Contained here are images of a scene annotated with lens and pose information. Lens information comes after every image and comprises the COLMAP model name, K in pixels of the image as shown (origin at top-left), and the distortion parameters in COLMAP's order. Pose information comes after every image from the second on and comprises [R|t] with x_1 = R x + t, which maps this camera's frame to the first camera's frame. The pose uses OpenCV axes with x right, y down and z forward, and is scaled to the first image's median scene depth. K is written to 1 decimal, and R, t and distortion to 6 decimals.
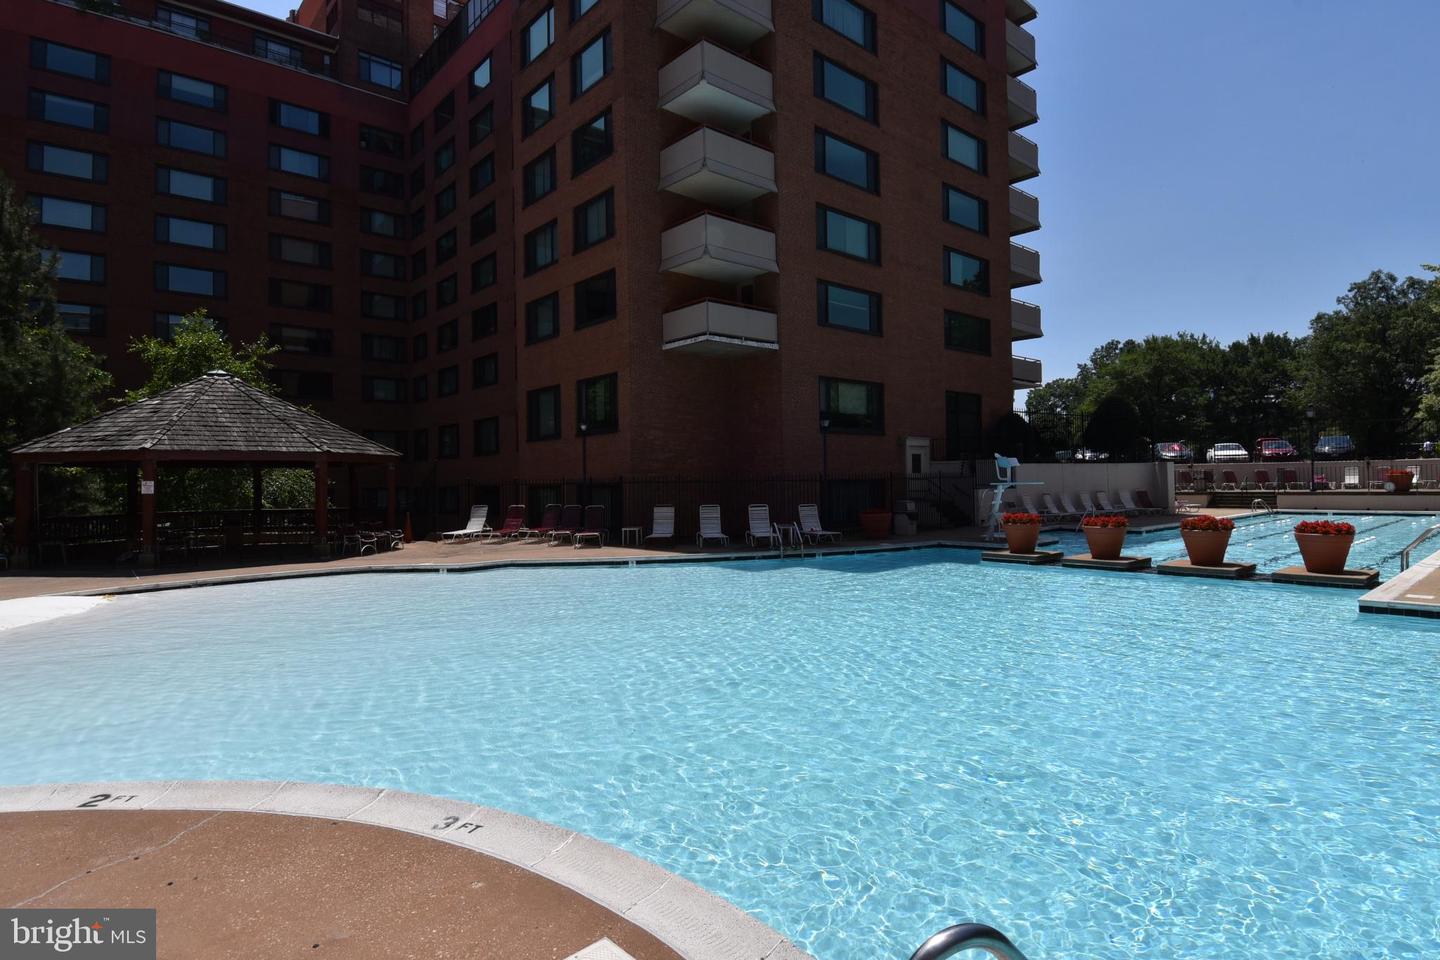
lens RADIAL K [[760.2, 0, 723.1], [0, 760.2, 462.4], [0, 0, 1]] dist [0.030589, -0.039542]
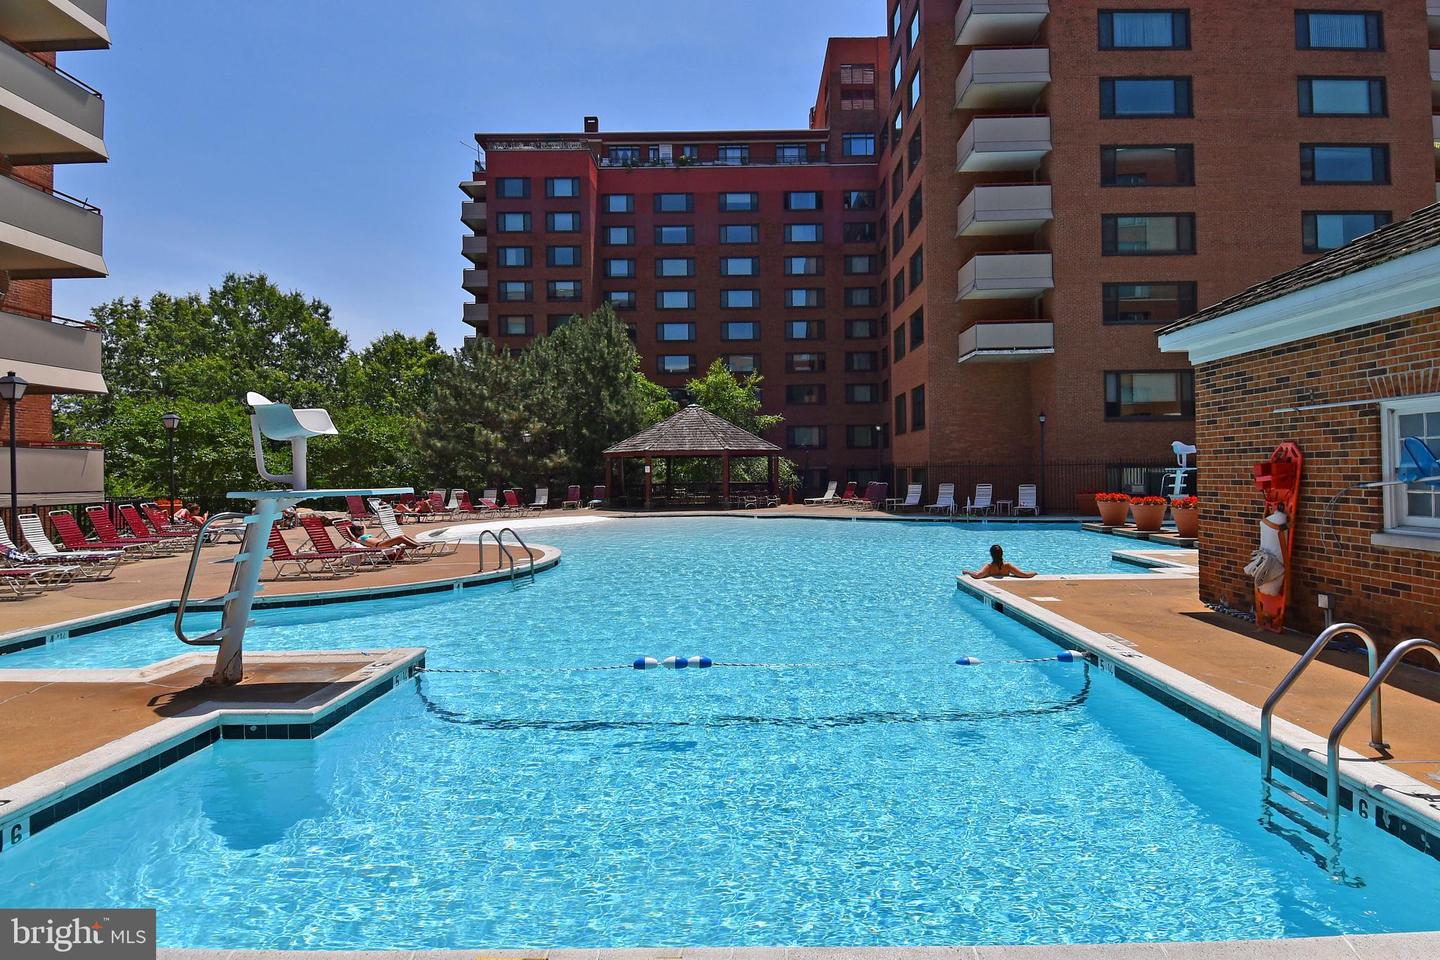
lens RADIAL K [[760.2, 0, 723.1], [0, 760.2, 462.4], [0, 0, 1]] dist [0.030589, -0.039542]
pose [[0.732777, -0.002224, -0.680465, 0.428078], [0.020369, 0.999618, 0.018668, -0.010352], [0.680164, -0.027540, 0.732543, -0.184165]]
